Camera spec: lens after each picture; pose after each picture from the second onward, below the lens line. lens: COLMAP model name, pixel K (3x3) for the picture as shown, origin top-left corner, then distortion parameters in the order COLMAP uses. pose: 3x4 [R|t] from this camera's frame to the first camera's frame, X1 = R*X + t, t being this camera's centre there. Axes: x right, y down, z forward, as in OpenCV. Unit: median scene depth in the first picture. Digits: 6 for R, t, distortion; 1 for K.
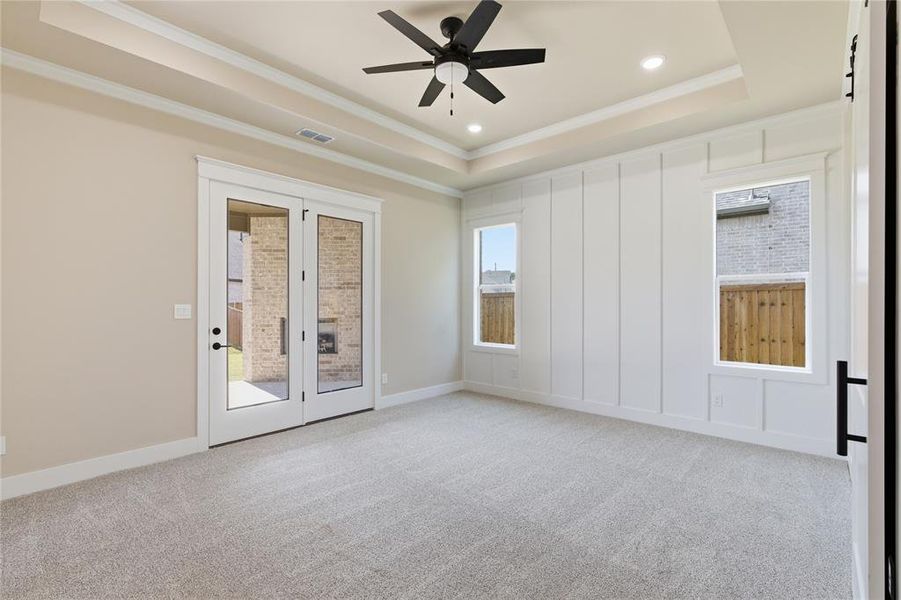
lens RADIAL K [[412.4, 0, 449.7], [0, 412.4, 307.2], [0, 0, 1]] dist [0.010158, -0.001339]
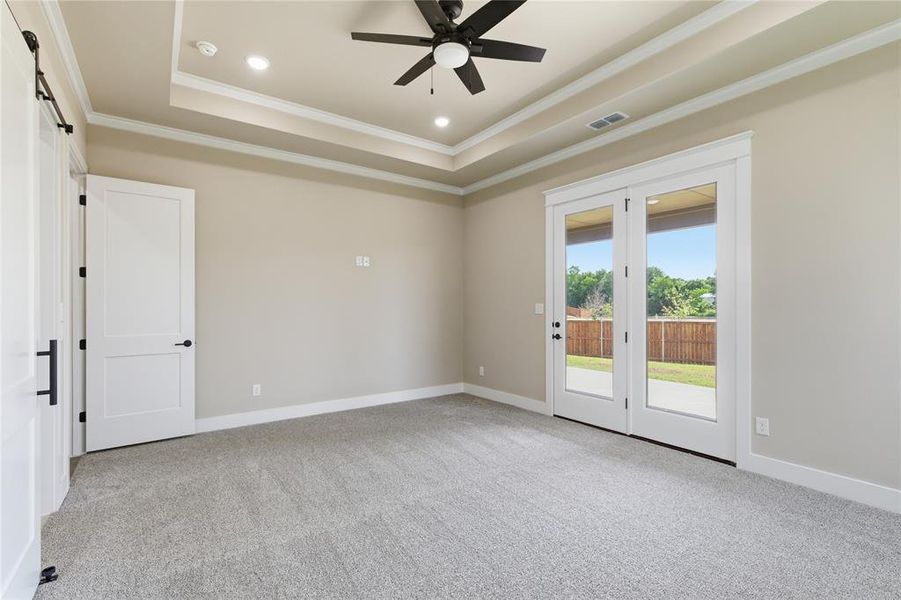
lens RADIAL K [[412.4, 0, 448.9], [0, 412.4, 302.8], [0, 0, 1]] dist [0.010158, -0.001339]
pose [[-0.207605, 0.003404, -0.978207, 0.683840], [0.004104, 0.999988, 0.002609, -0.012420], [0.978204, -0.003473, -0.207616, 0.881564]]
